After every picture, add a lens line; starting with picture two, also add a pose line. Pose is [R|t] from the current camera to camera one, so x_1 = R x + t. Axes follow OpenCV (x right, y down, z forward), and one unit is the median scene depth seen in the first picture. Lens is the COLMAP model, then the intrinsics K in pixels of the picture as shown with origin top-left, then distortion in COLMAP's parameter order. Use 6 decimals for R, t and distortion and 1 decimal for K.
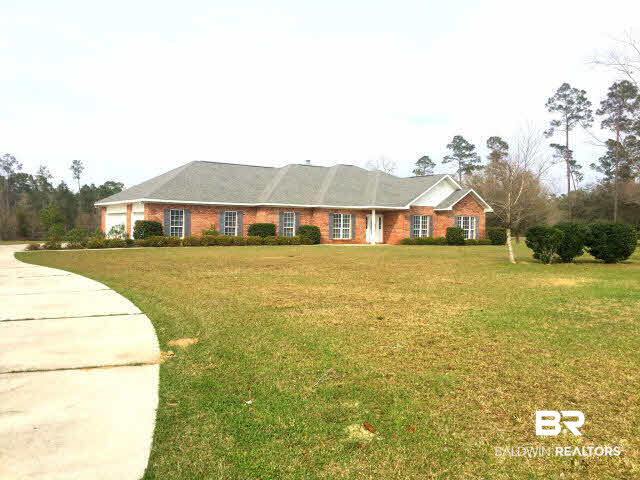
lens RADIAL K [[552.3, 0, 309.0], [0, 552.3, 231.6], [0, 0, 1]] dist [0.059931, -0.097603]
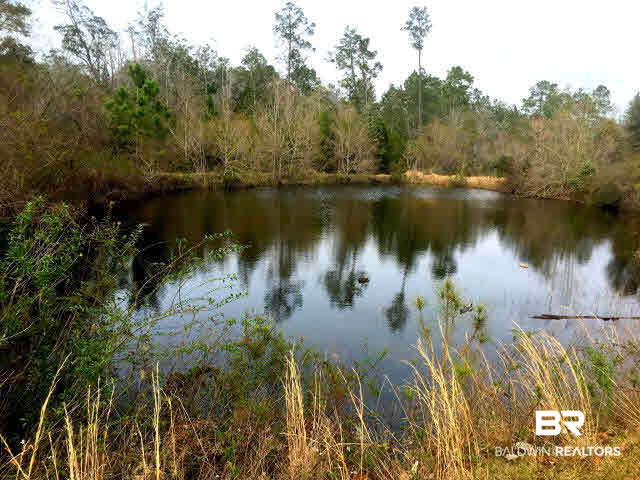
lens RADIAL K [[559.3, 0, 318.8], [0, 559.3, 231.2], [0, 0, 1]] dist [0.058022, -0.087534]
pose [[0.901300, 0.091120, -0.423503, -1.061026], [-0.042143, 0.991434, 0.123626, 0.008963], [0.431140, -0.093576, 0.897419, 2.007124]]
